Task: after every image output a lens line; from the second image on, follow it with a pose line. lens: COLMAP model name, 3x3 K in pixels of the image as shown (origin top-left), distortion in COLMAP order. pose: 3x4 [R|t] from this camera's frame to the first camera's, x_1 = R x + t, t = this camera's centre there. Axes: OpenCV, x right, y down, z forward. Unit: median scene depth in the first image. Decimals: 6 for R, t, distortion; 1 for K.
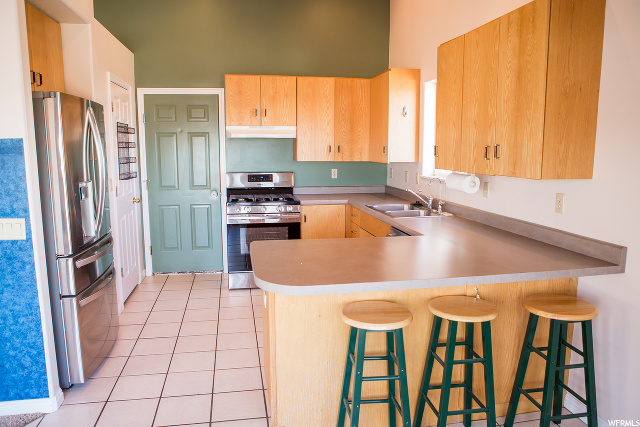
lens RADIAL K [[459.4, 0, 317.6], [0, 459.4, 215.6], [0, 0, 1]] dist [-0.106739, 0.080048]
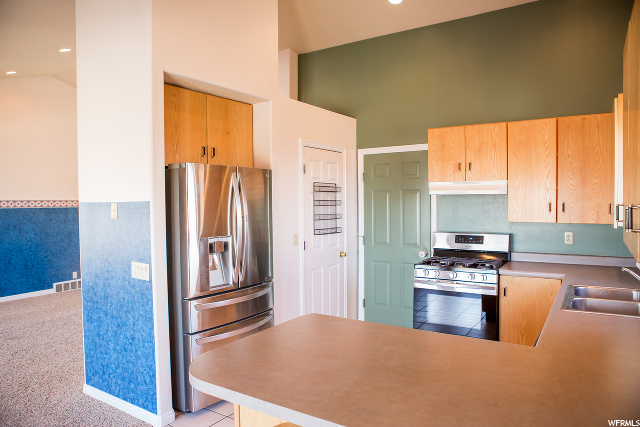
lens RADIAL K [[436.2, 0, 320.0], [0, 436.2, 213.5], [0, 0, 1]] dist [-0.098516, 0.064307]
pose [[0.727704, 0.012575, -0.685776, 0.322744], [-0.093132, 0.992384, -0.080629, -0.050839], [0.679539, 0.122542, 0.723333, 0.265596]]
